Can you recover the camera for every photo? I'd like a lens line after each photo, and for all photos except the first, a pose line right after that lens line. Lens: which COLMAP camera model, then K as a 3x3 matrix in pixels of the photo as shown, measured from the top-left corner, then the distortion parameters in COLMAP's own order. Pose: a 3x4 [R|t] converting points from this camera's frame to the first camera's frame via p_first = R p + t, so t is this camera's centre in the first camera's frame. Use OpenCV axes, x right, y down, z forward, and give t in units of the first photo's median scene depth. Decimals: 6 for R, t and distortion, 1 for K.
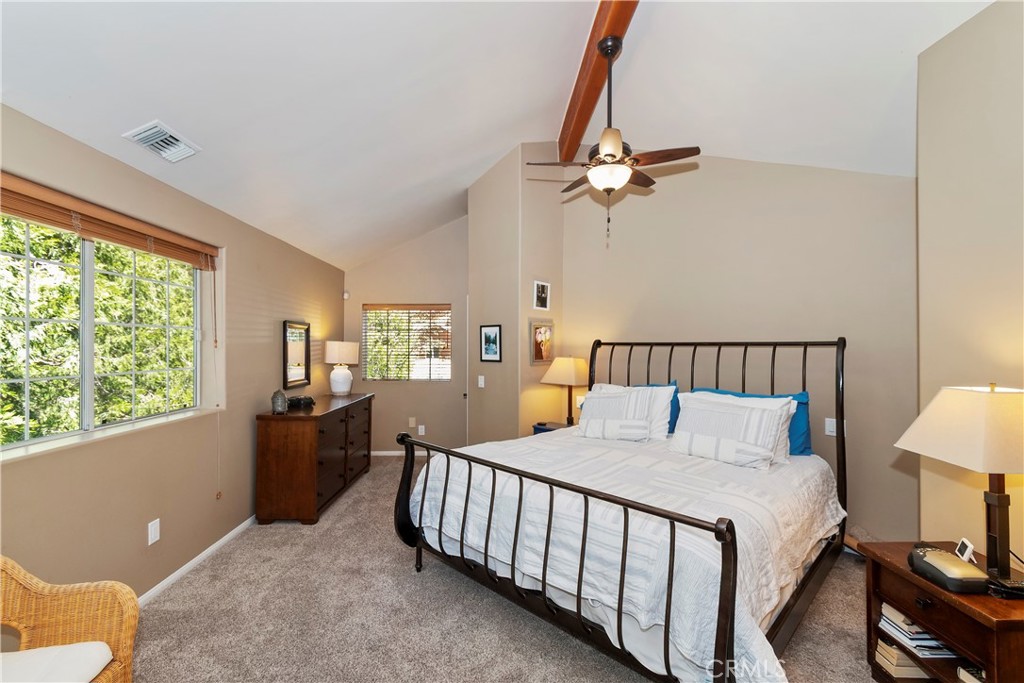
lens RADIAL K [[458.3, 0, 511.0], [0, 458.3, 343.8], [0, 0, 1]] dist [-0.000875, 0.000009]
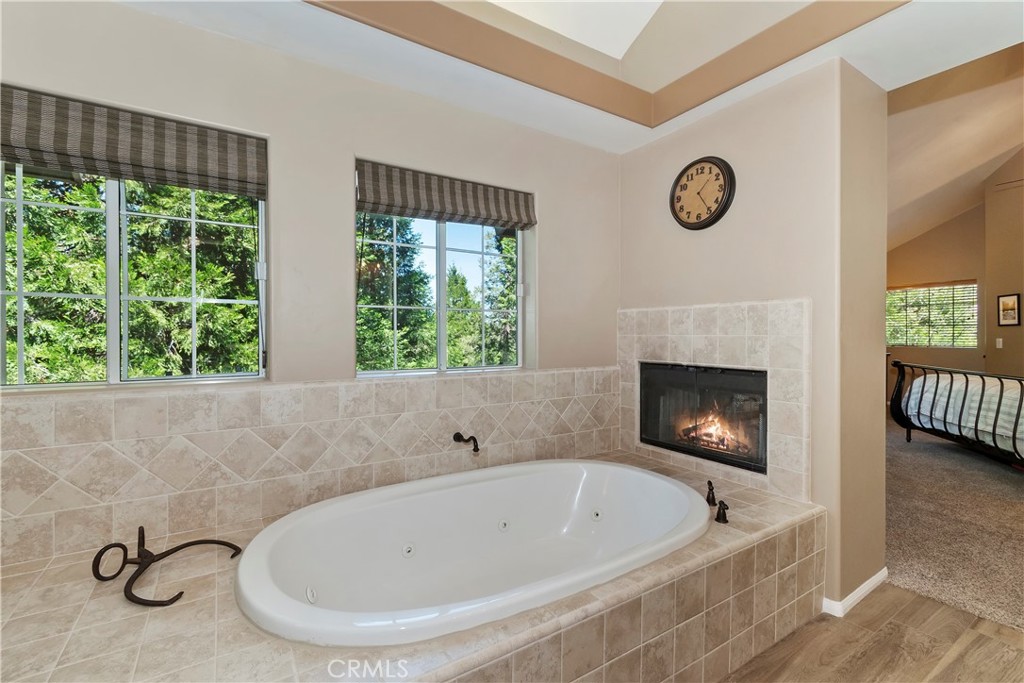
lens RADIAL K [[458.3, 0, 512.5], [0, 458.3, 339.7], [0, 0, 1]] dist [-0.000875, 0.000009]
pose [[0.511045, 0.009186, -0.859505, 0.321068], [0.001117, 0.999935, 0.011351, 0.061337], [0.859553, -0.006760, 0.511001, -0.707160]]
